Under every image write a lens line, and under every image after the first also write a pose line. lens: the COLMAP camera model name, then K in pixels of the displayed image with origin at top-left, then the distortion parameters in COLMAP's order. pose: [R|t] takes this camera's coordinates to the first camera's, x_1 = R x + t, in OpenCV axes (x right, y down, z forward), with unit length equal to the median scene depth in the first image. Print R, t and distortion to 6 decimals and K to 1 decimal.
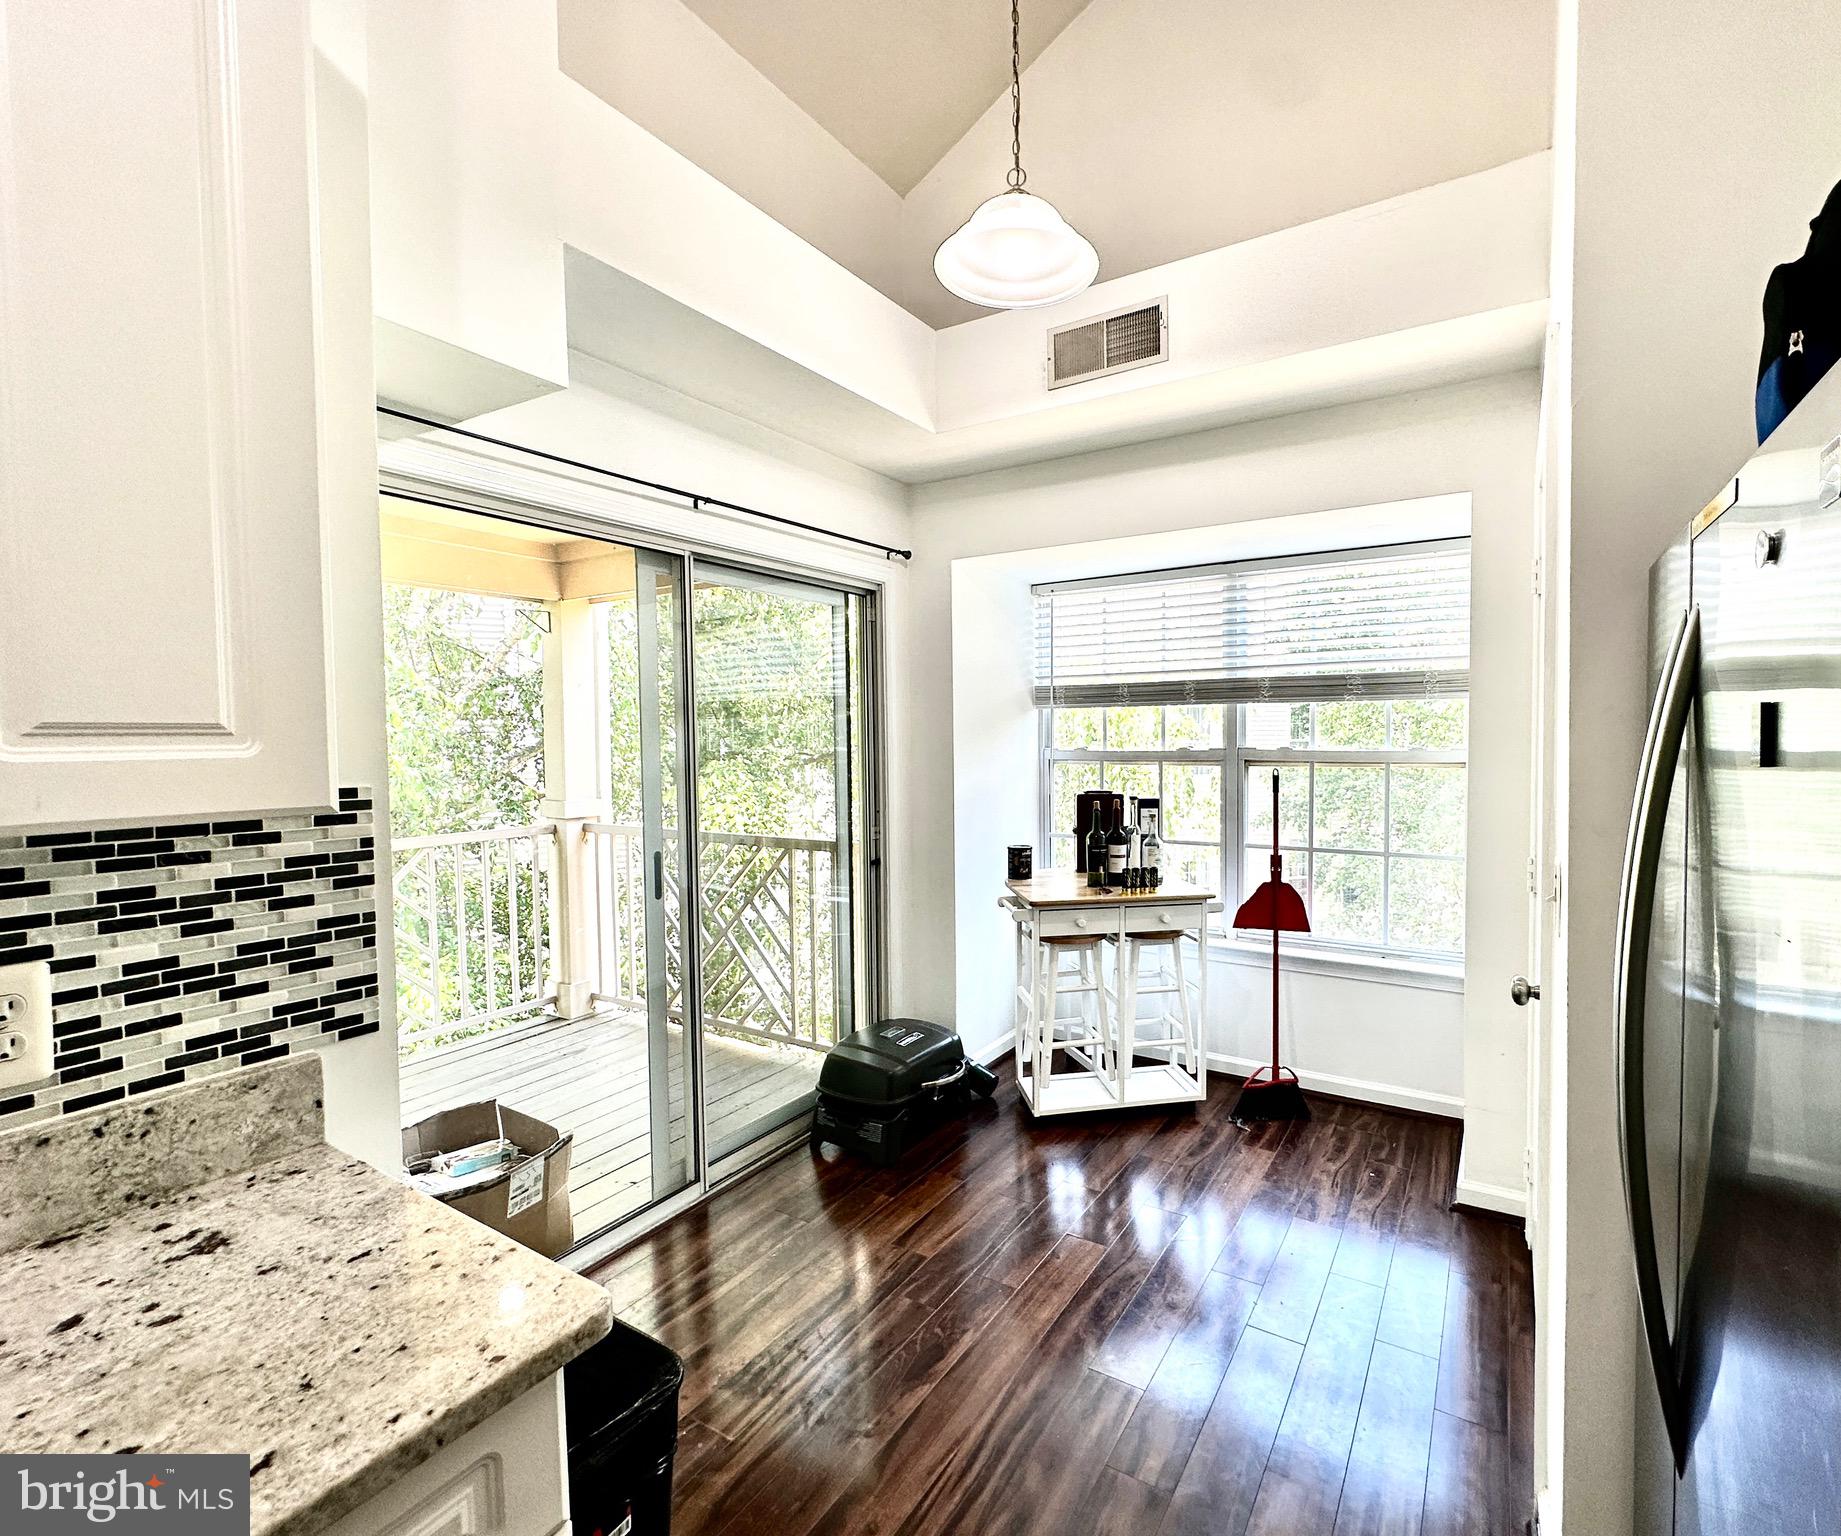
lens RADIAL K [[854.3, 0, 1023.3], [0, 854.3, 768.5], [0, 0, 1]] dist [-0.000355, -0.000375]
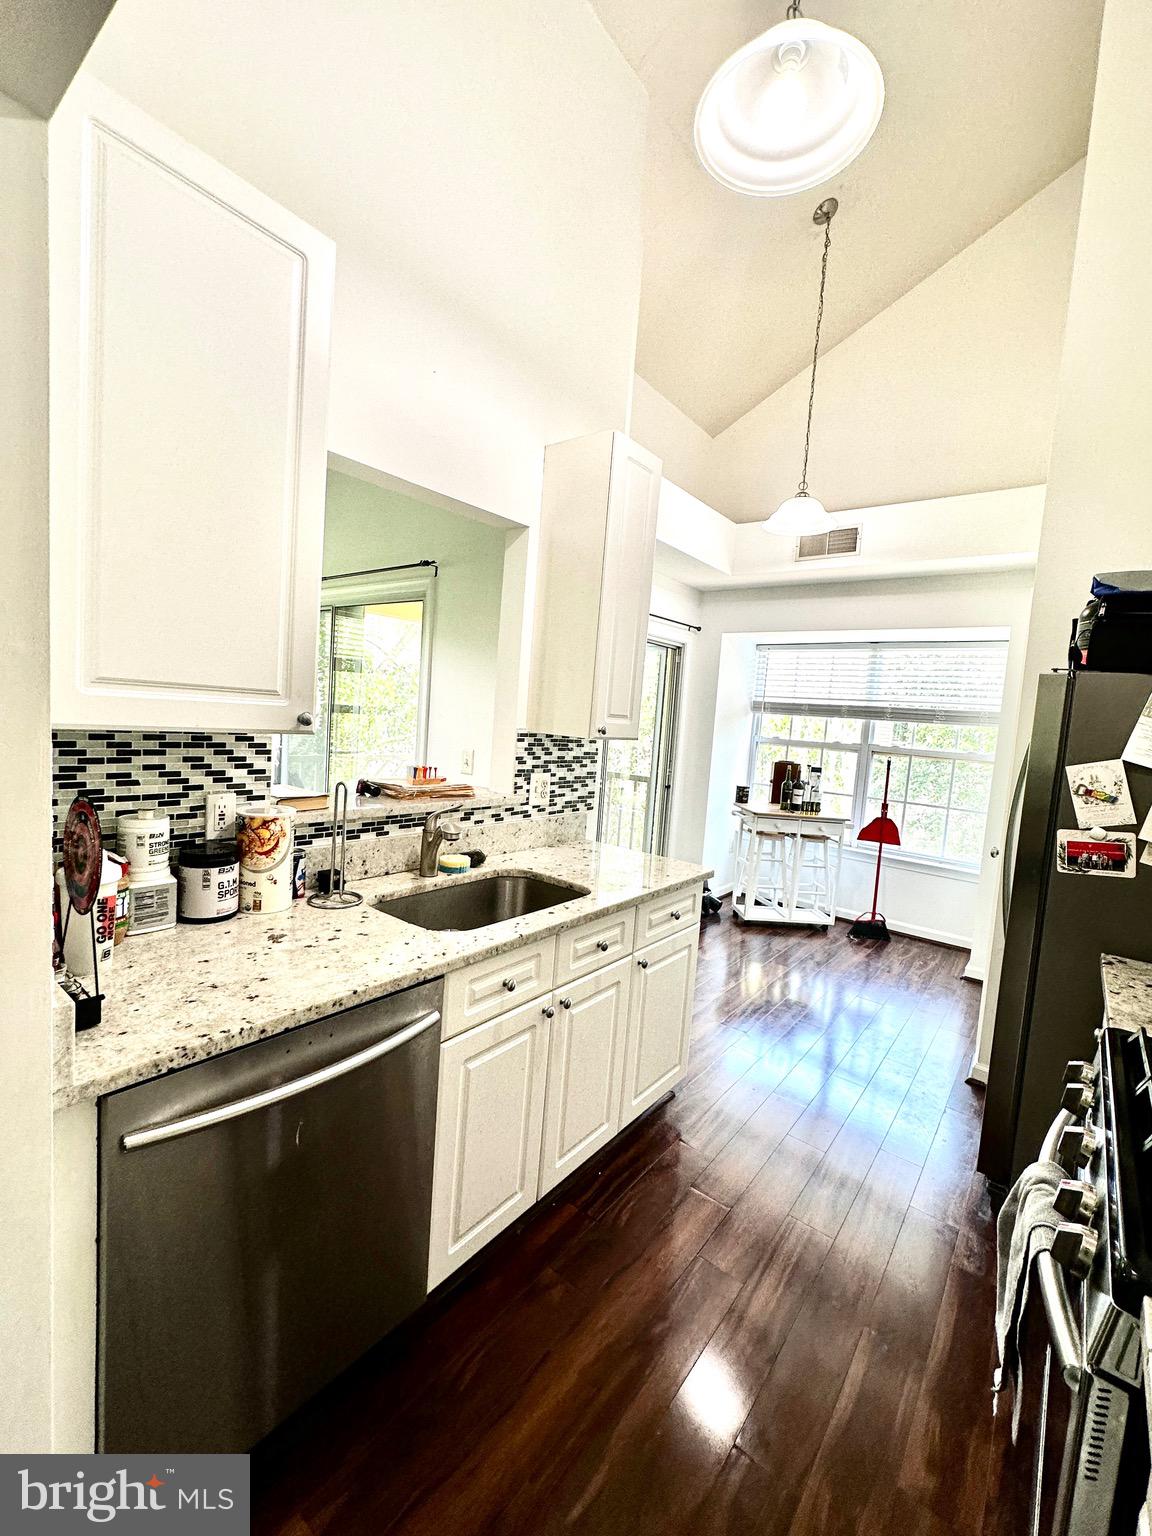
lens RADIAL K [[641.5, 0, 578.0], [0, 641.5, 767.4], [0, 0, 1]] dist [0.000366, 0.000677]
pose [[0.985707, 0.089750, -0.142571, -0.177912], [-0.084234, 0.995462, 0.044282, 0.018895], [0.145899, -0.031640, 0.988793, -0.495829]]
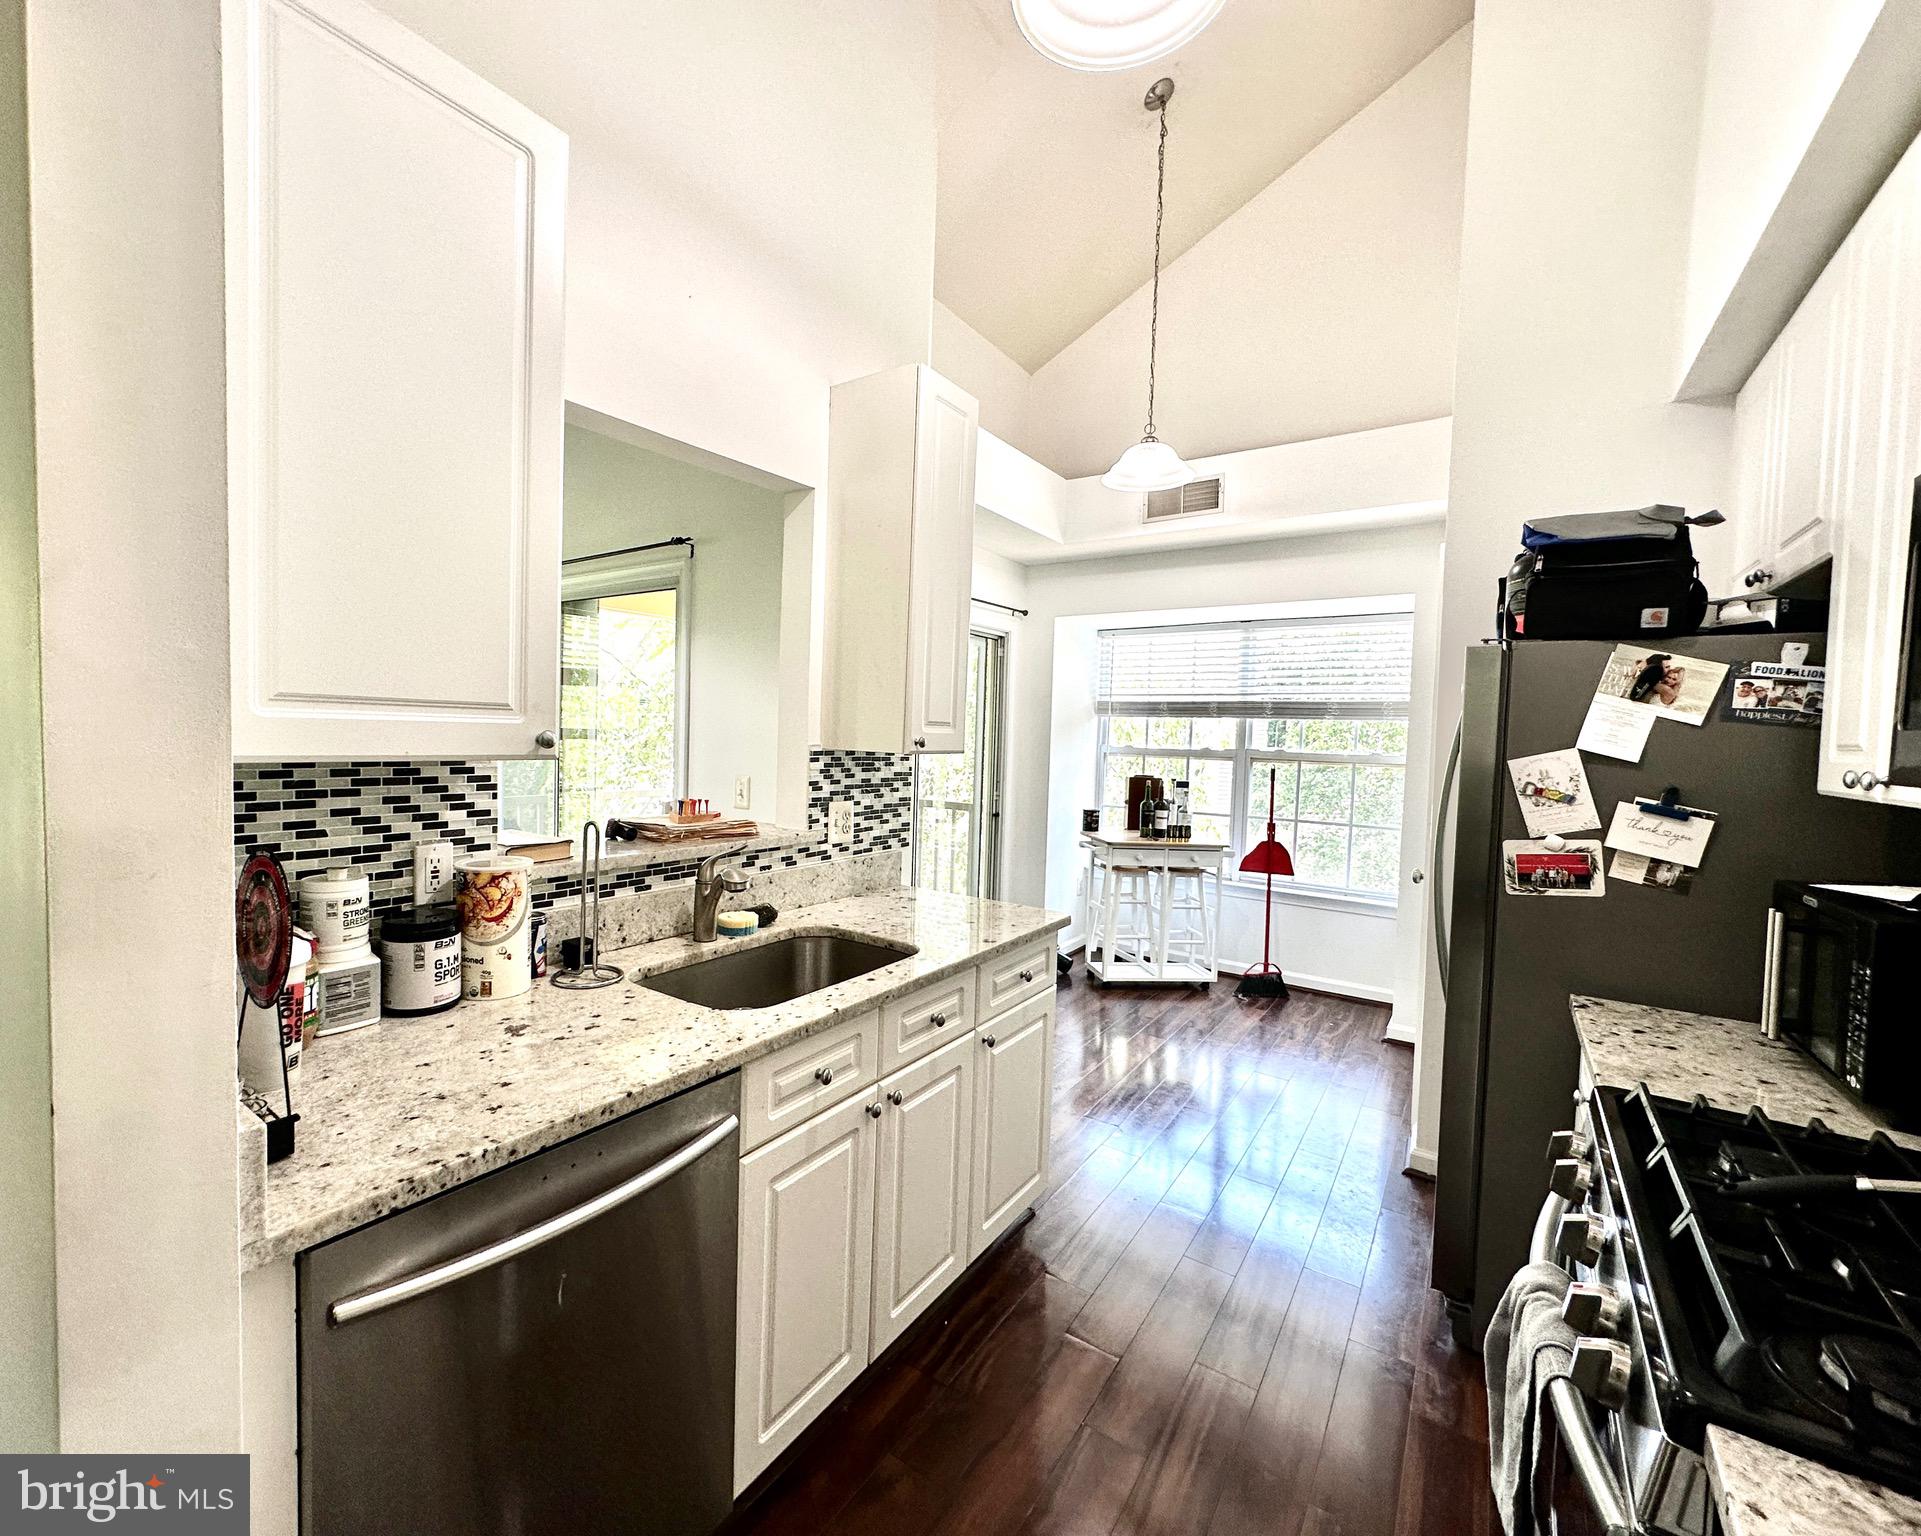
lens RADIAL K [[822.7, 0, 895.1], [0, 822.7, 767.9], [0, 0, 1]] dist [0.001053, 0.000190]
pose [[0.992631, 0.040544, -0.114194, -0.195599], [-0.040177, 0.999177, 0.005515, 0.026163], [0.114324, -0.000886, 0.993443, -0.496324]]
